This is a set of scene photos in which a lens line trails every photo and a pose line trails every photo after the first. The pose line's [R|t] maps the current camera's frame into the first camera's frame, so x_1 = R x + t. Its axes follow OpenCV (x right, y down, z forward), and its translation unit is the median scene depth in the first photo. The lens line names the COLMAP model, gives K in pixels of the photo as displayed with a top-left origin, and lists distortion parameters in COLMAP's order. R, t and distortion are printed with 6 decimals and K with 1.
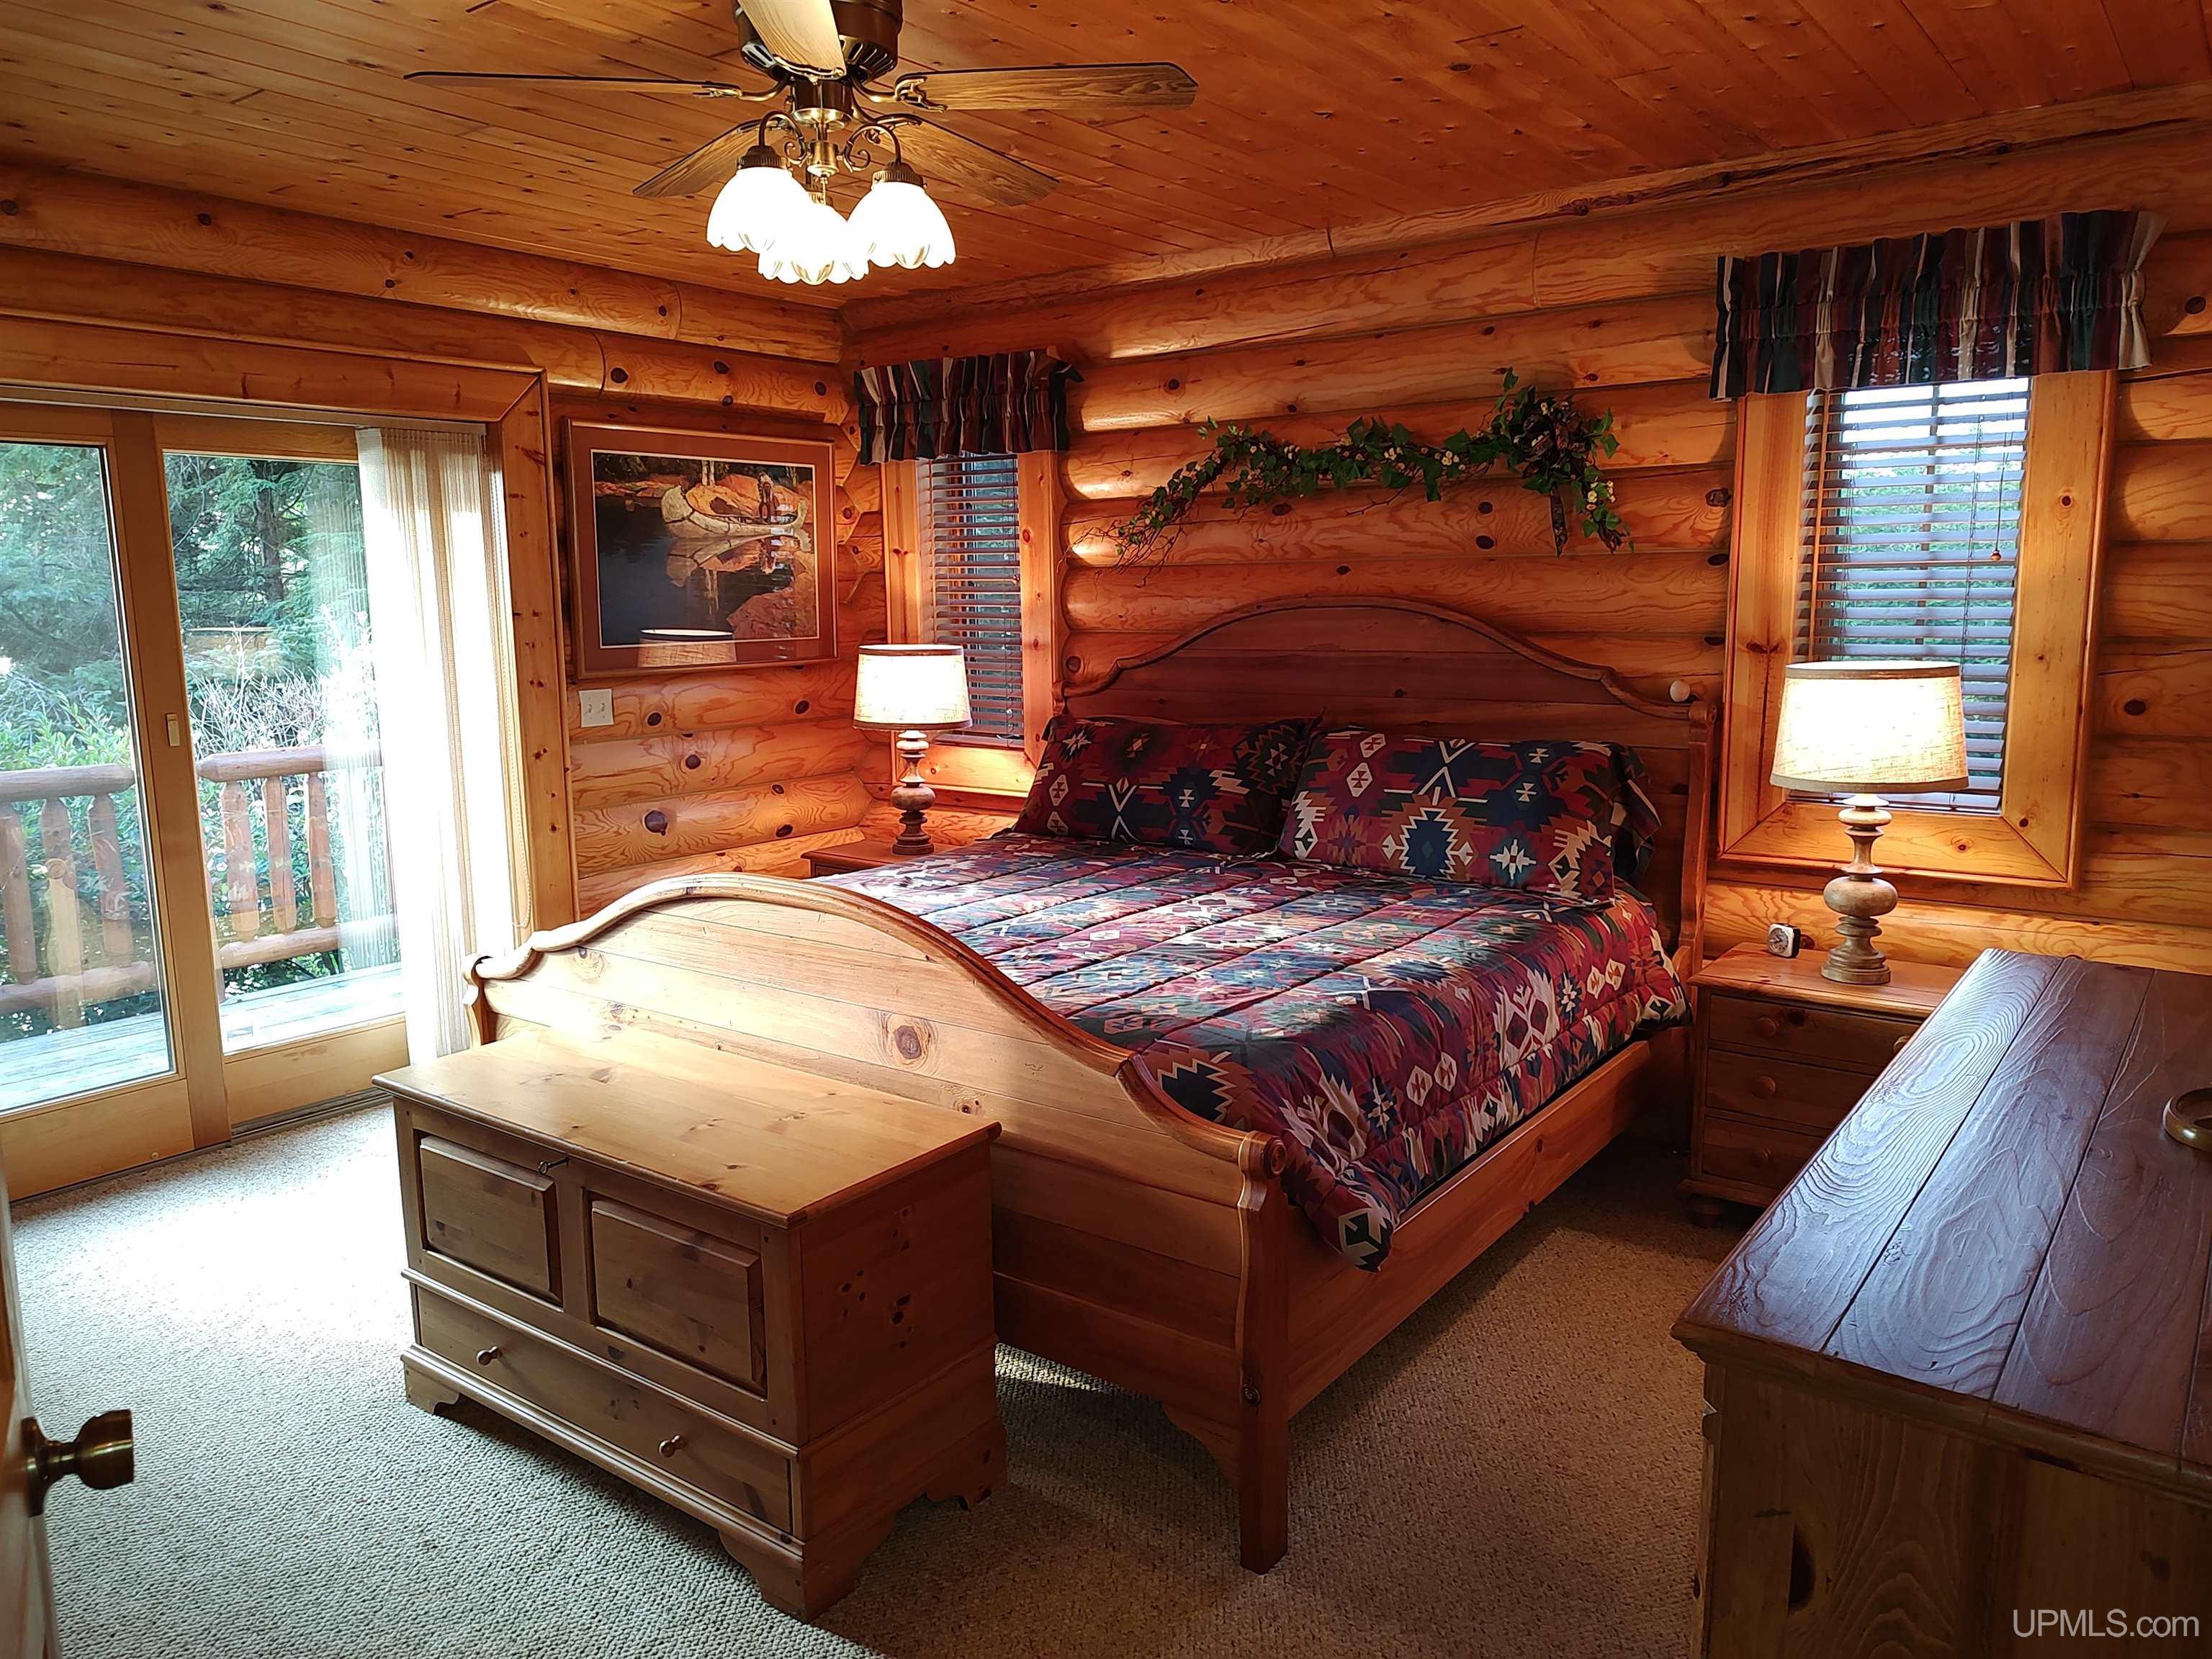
lens RADIAL K [[1557.7, 0, 1115.3], [0, 1557.7, 821.3], [0, 0, 1]] dist [0.022940, -0.005502]
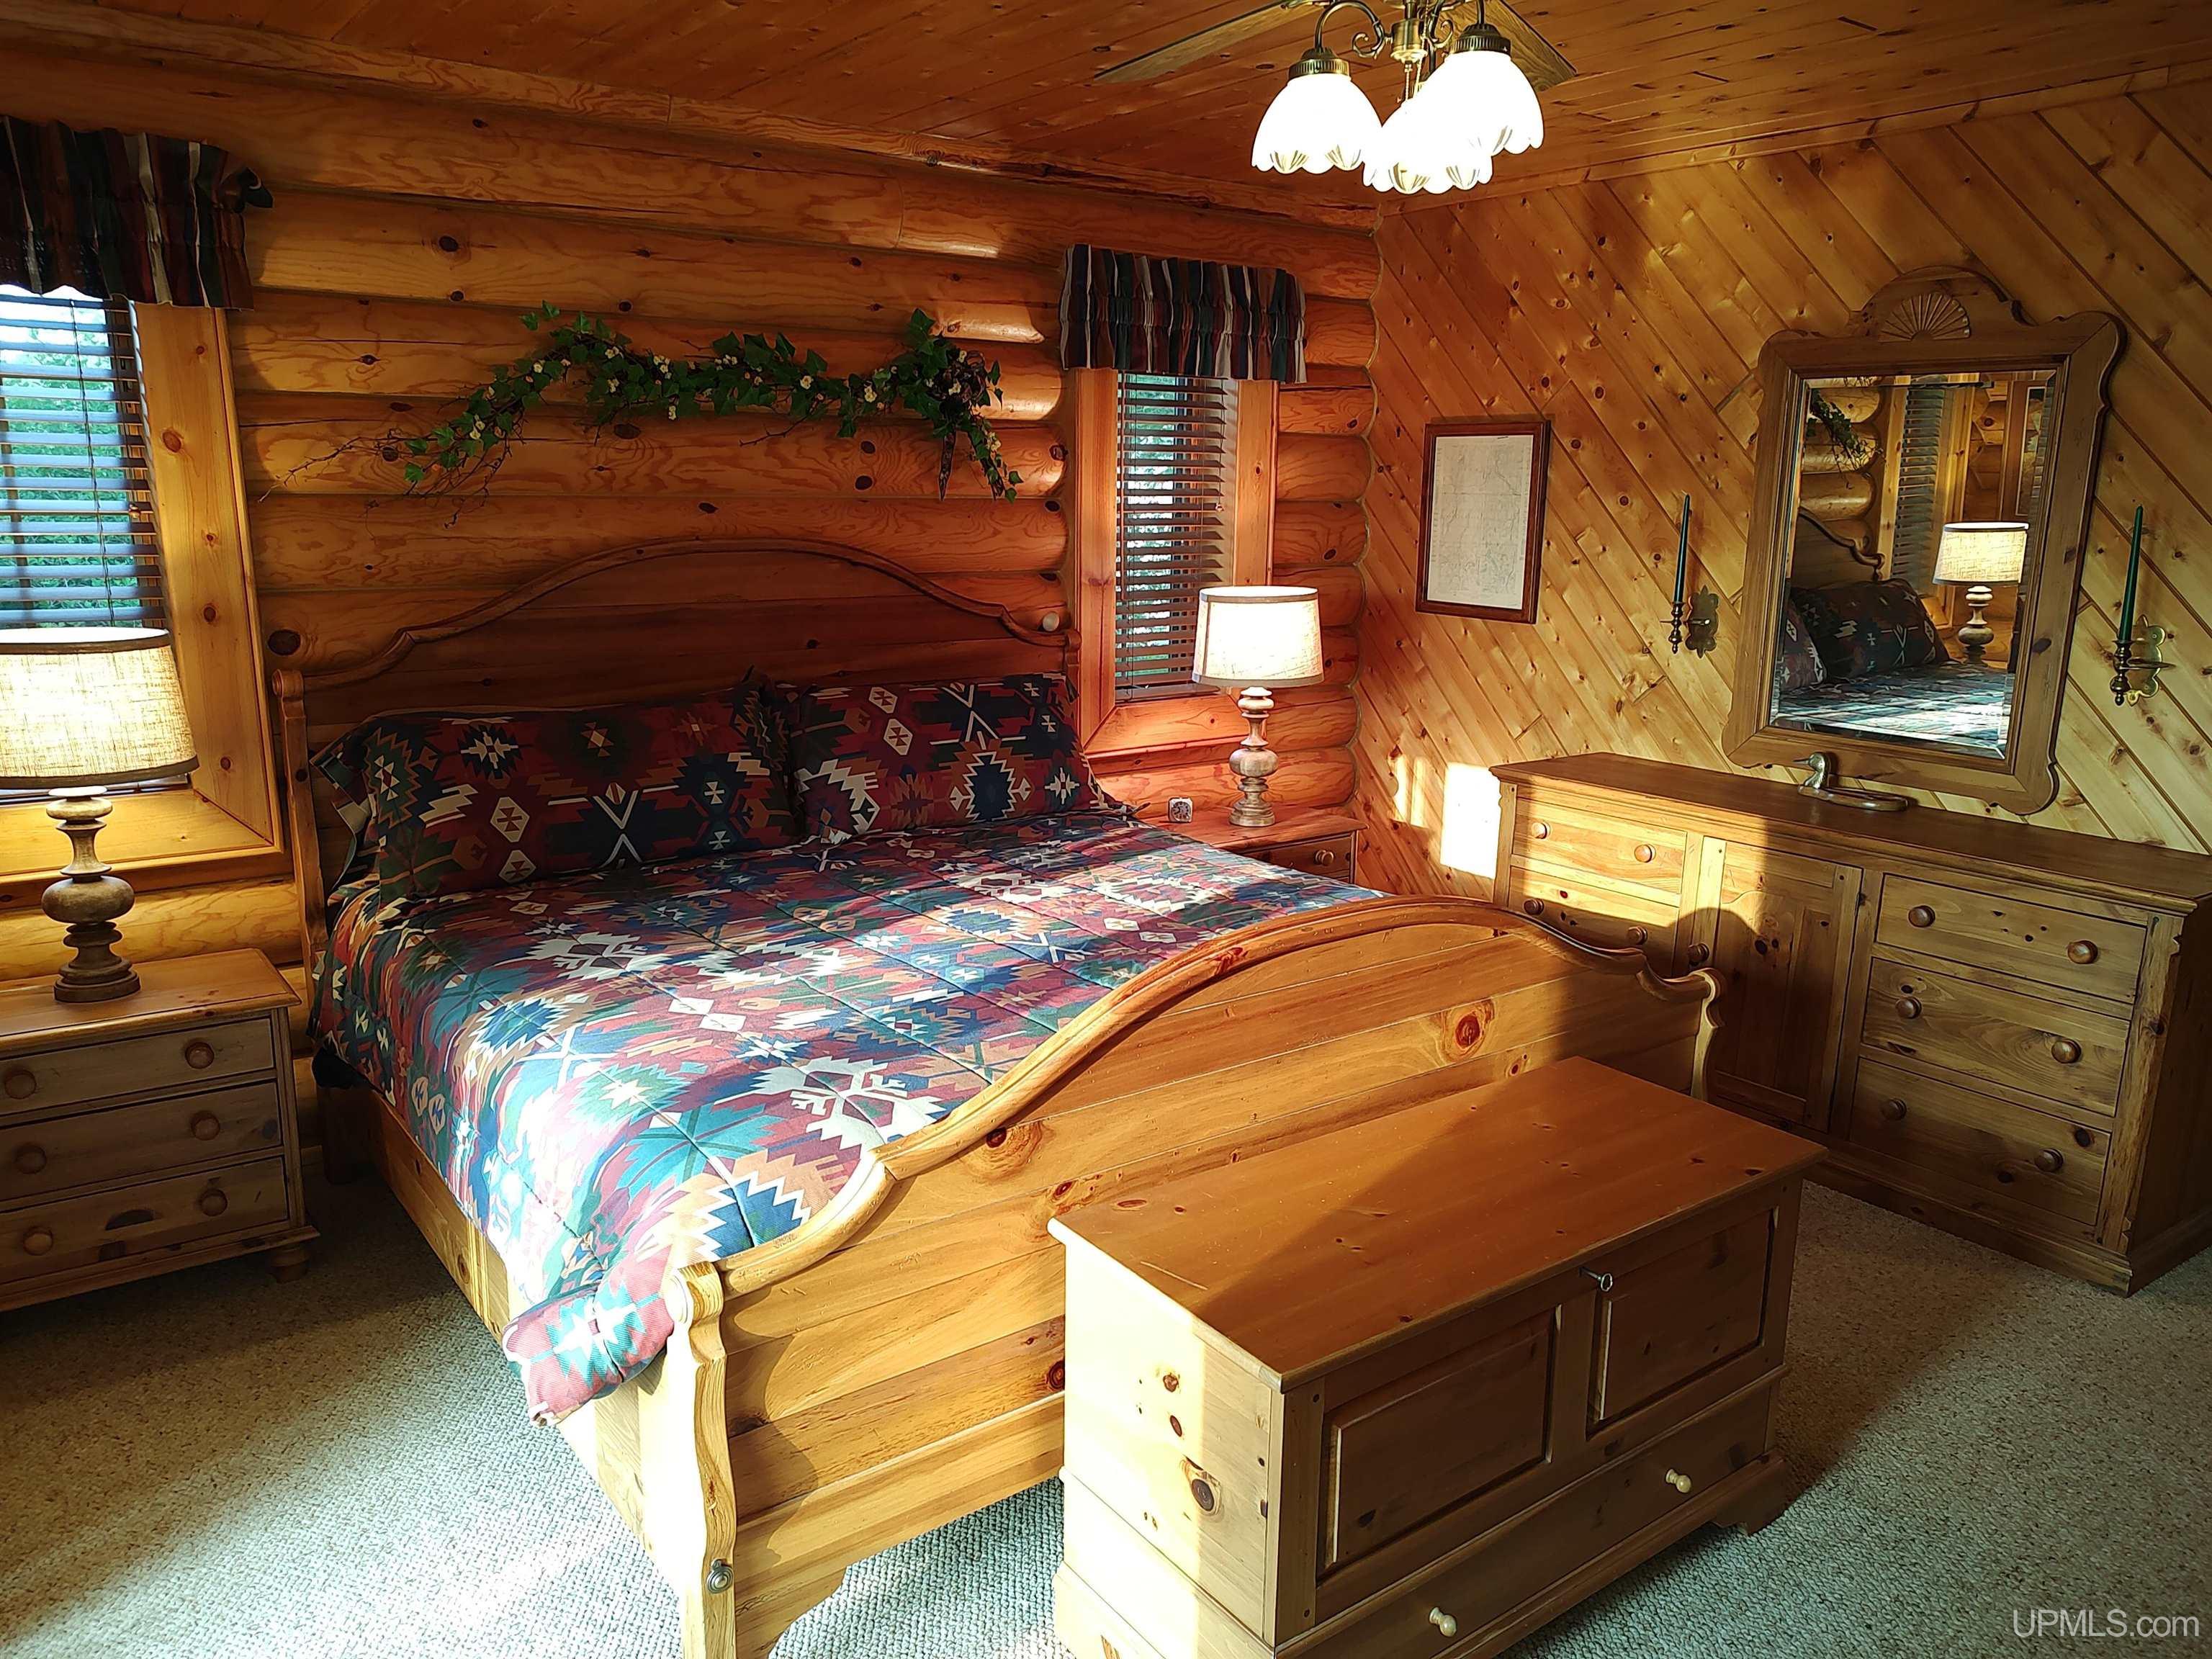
lens RADIAL K [[1670.1, 0, 1106.0], [0, 1670.1, 829.5], [0, 0, 1]] dist [0.012257, -0.001564]
pose [[0.261020, -0.163155, 0.951446, -0.723458], [0.146721, 0.980868, 0.127949, -0.076877], [-0.954118, 0.106200, 0.279964, 0.575900]]
